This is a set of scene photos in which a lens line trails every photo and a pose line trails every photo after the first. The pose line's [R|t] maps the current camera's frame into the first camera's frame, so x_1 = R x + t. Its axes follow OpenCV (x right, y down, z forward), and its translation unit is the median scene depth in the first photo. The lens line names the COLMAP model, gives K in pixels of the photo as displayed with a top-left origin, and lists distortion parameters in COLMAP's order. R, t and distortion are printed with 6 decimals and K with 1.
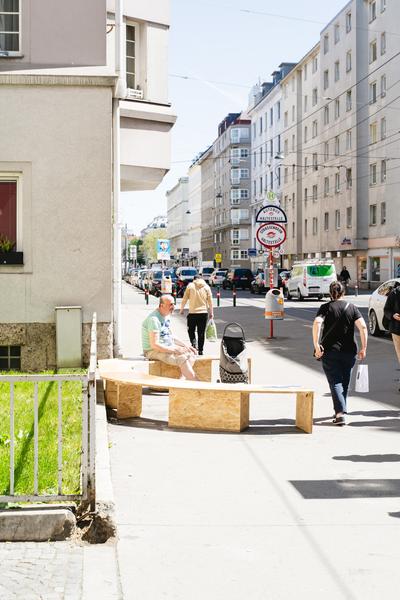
lens RADIAL K [[972.6, 0, 200.0], [0, 972.6, 300.0], [0, 0, 1]] dist [0.019294, 0.000668]
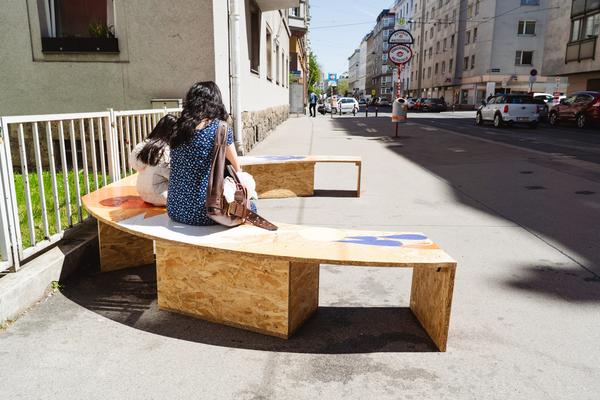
lens RADIAL K [[475.4, 0, 298.0], [0, 475.4, 210.3], [0, 0, 1]] dist [-0.002940, -0.000046]
pose [[0.990264, 0.038211, -0.133855, 0.011619], [-0.011615, 0.980916, 0.194087, 0.004694], [0.138717, -0.190642, 0.971809, 0.123106]]
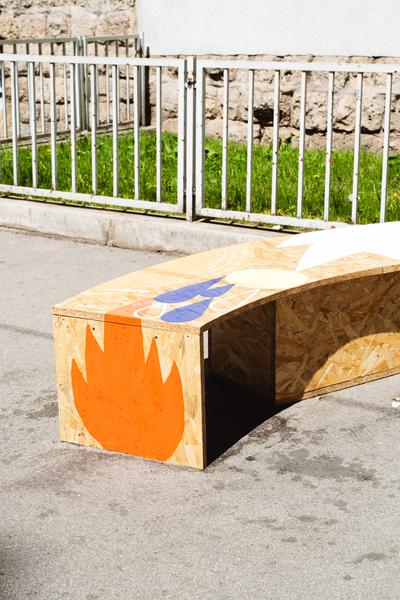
lens RADIAL K [[1037.5, 0, 200.0], [0, 1037.5, 300.0], [0, 0, 1]] dist [0.016335, -0.030875]
pose [[-0.632248, 0.201365, -0.748141, 0.048413], [-0.025261, 0.959763, 0.279672, 0.000830], [0.774354, 0.195720, -0.601722, 0.187476]]
